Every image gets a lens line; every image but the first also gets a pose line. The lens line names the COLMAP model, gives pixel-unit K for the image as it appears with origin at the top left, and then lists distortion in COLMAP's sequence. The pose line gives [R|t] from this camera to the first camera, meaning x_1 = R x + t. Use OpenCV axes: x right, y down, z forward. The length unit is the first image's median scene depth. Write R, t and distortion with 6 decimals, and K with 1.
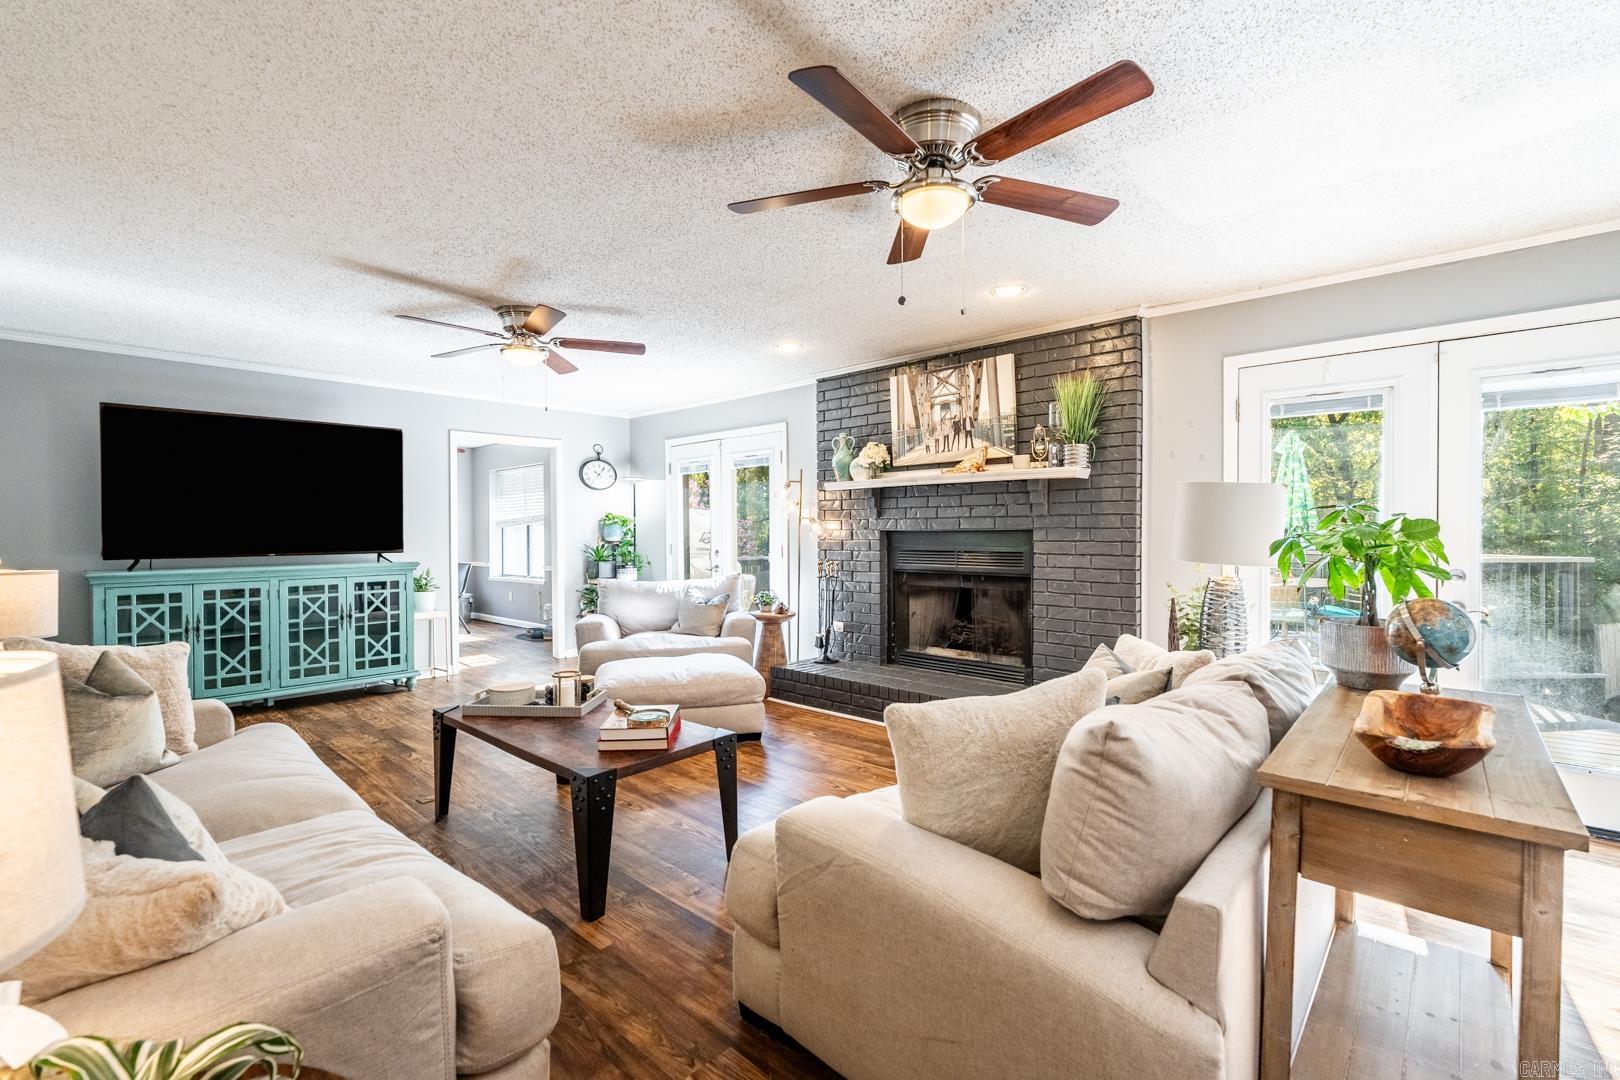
lens RADIAL K [[709.7, 0, 807.2], [0, 709.7, 539.7], [0, 0, 1]] dist [-0.008013, 0.001174]
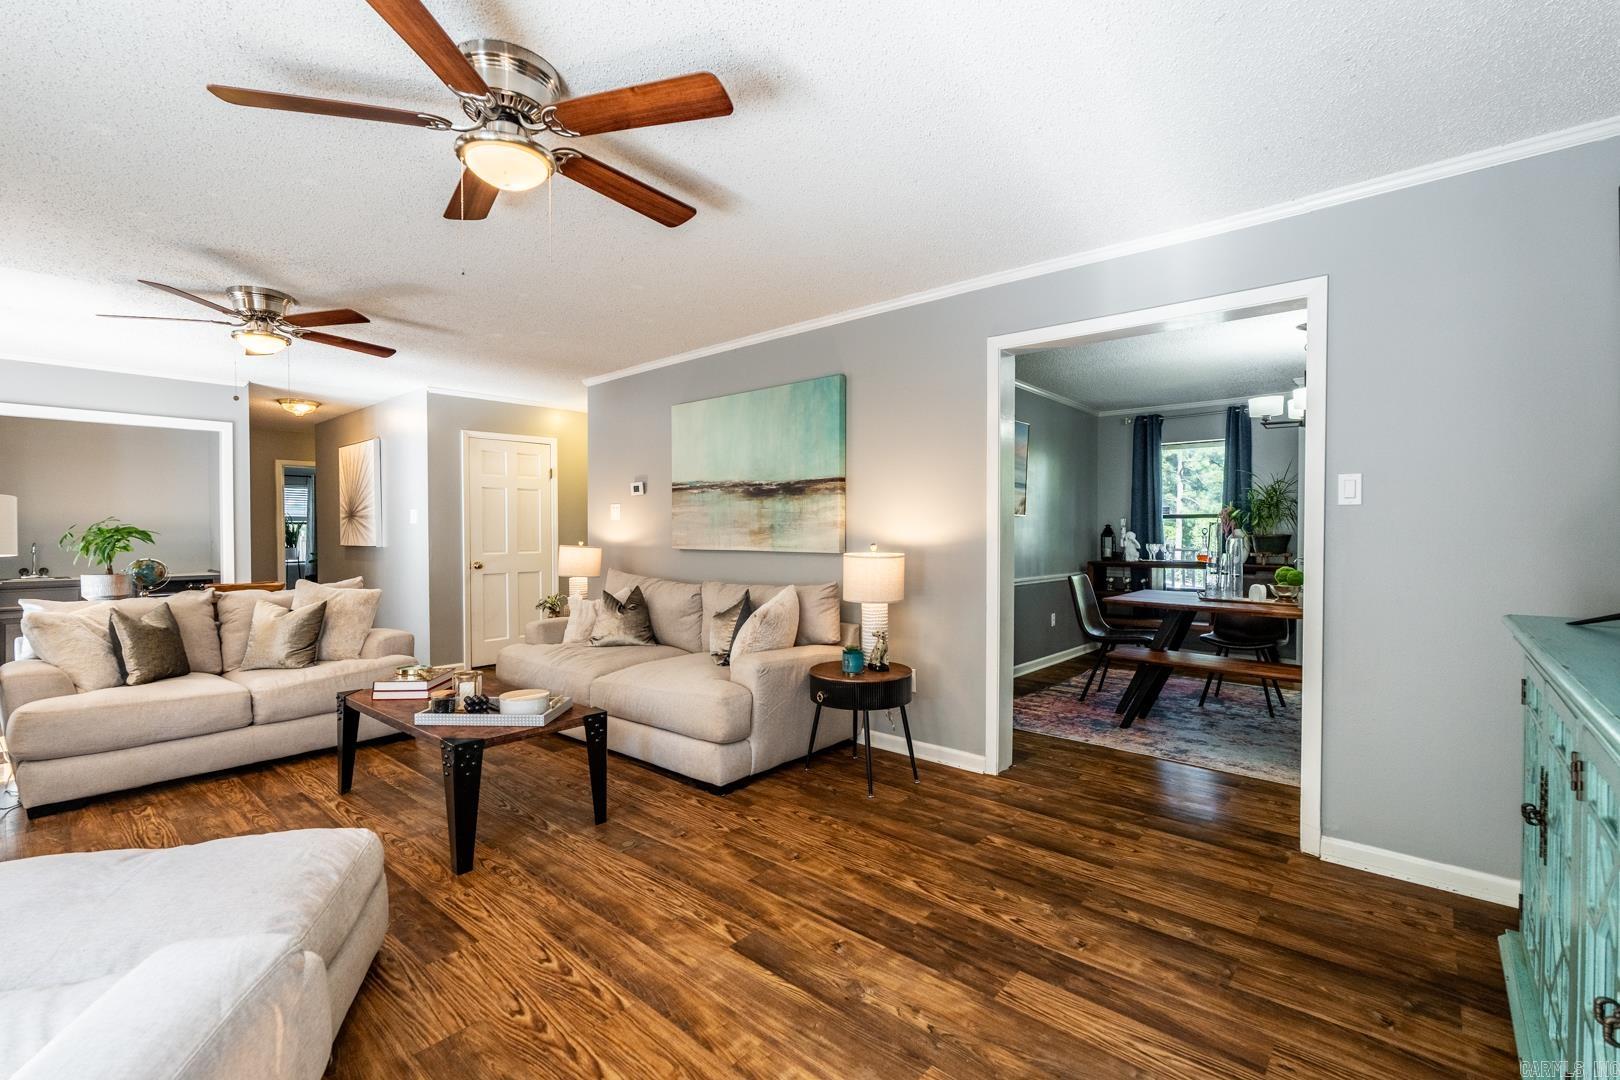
lens RADIAL K [[709.7, 0, 809.8], [0, 709.7, 540.5], [0, 0, 1]] dist [-0.008013, 0.001174]
pose [[-0.999291, 0.006731, -0.037031, -0.504780], [0.005671, 0.999573, 0.028649, -0.013584], [0.037208, 0.028418, -0.998903, 1.291753]]
